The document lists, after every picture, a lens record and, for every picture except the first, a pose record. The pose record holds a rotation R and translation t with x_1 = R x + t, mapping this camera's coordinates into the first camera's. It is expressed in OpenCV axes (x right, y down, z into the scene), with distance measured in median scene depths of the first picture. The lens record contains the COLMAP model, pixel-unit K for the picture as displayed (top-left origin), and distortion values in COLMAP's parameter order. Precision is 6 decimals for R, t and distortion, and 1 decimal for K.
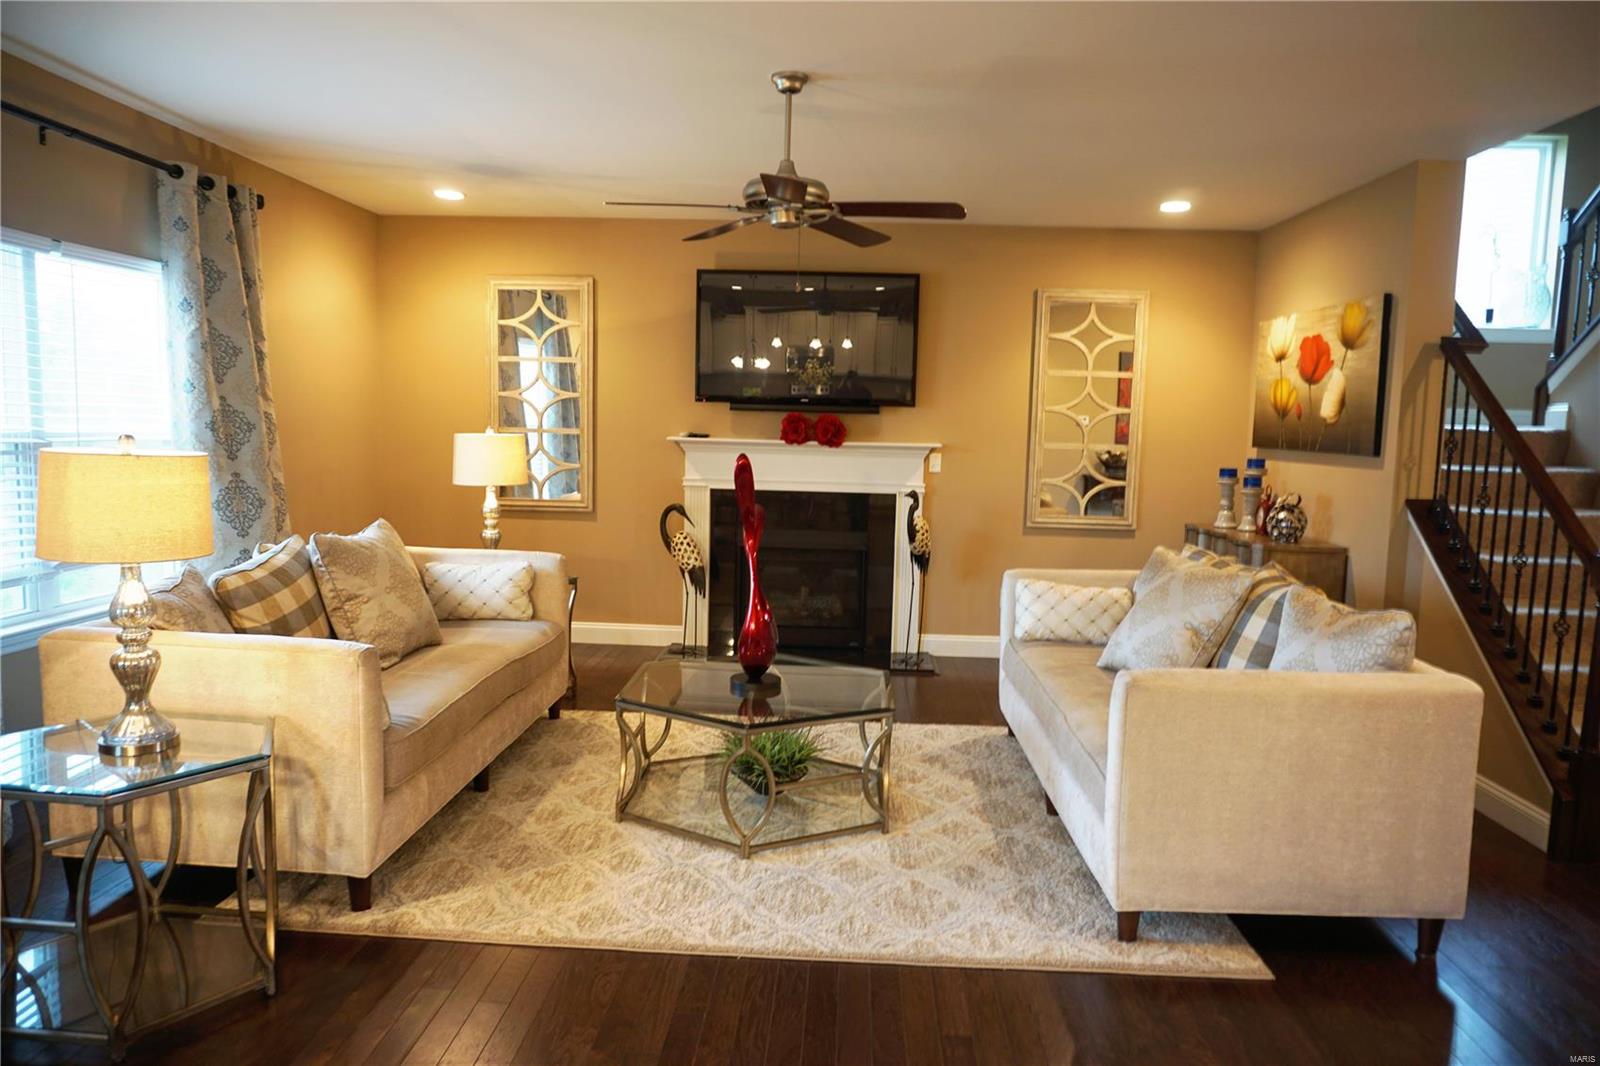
lens RADIAL K [[1058.8, 0, 793.4], [0, 1058.8, 536.0], [0, 0, 1]] dist [-0.045033, 0.023500]
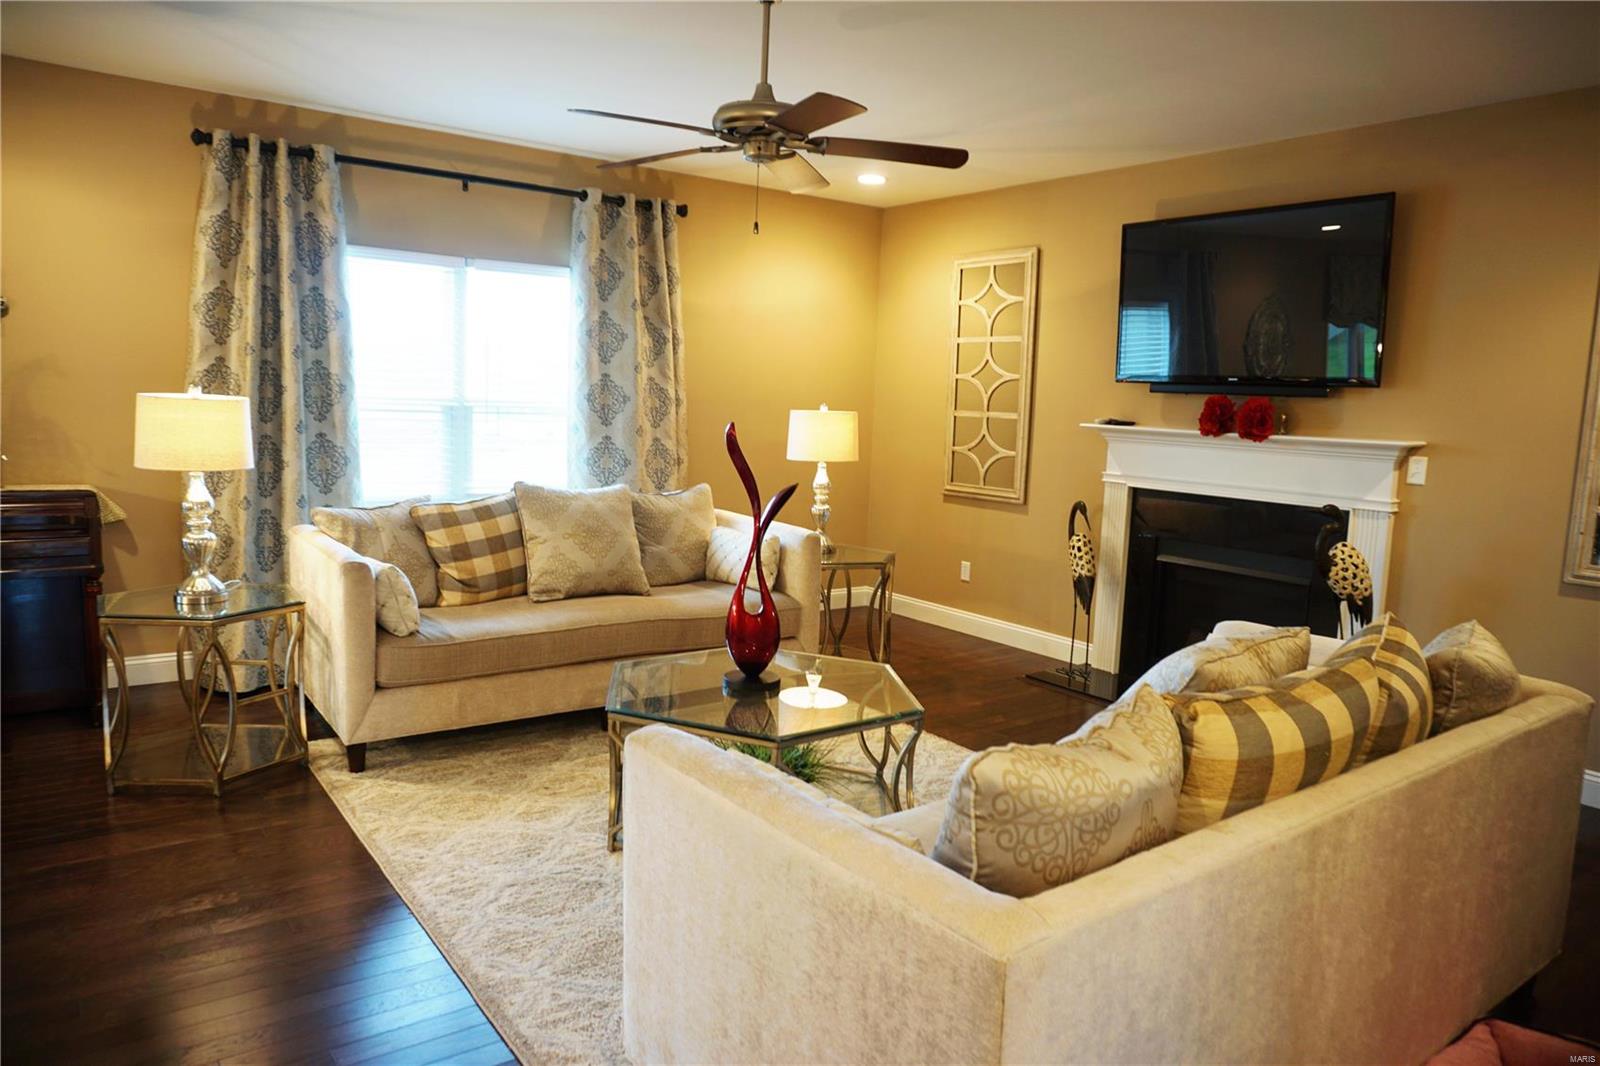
lens RADIAL K [[1058.8, 0, 795.8], [0, 1058.8, 525.9], [0, 0, 1]] dist [-0.045033, 0.023500]
pose [[0.632411, 0.093747, -0.768939, 0.529041], [-0.104732, 0.993883, 0.035035, -0.021188], [0.767520, 0.058376, 0.638361, 0.362906]]
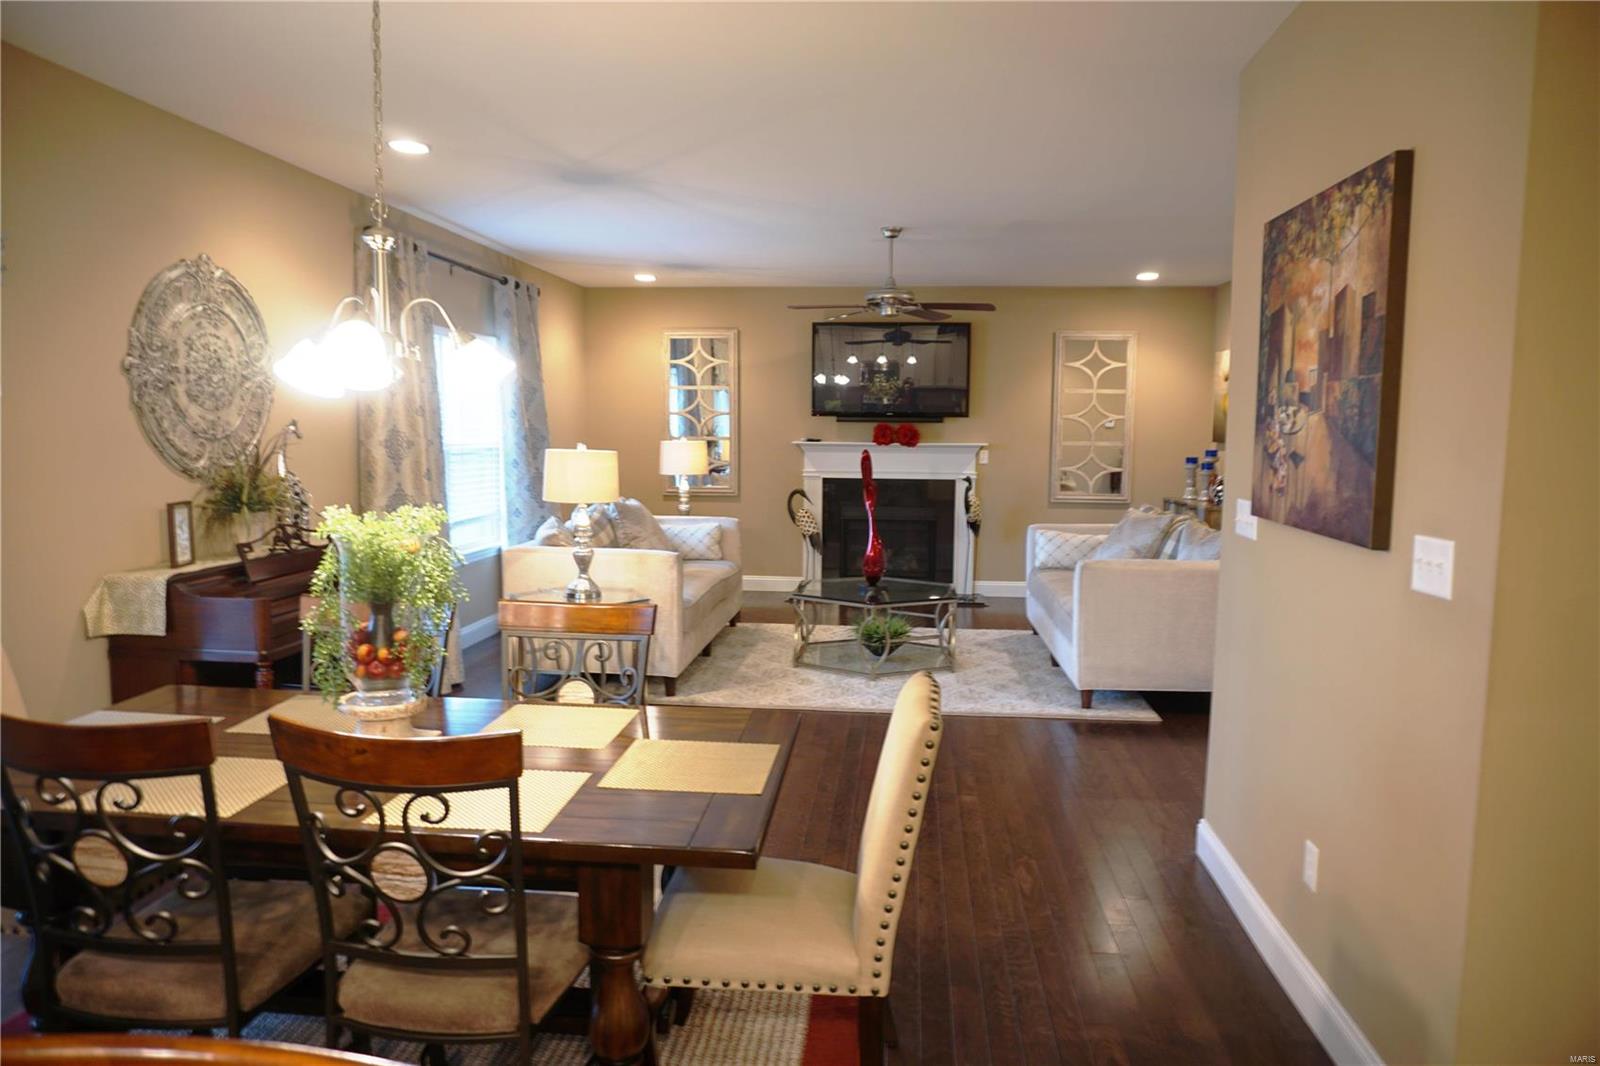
lens RADIAL K [[1058.8, 0, 793.4], [0, 1058.8, 530.8], [0, 0, 1]] dist [-0.045033, 0.023500]
pose [[0.998501, -0.011686, -0.053473, -0.056992], [0.011178, 0.999890, -0.009780, 0.051593], [0.053582, 0.009167, 0.998521, -0.536222]]
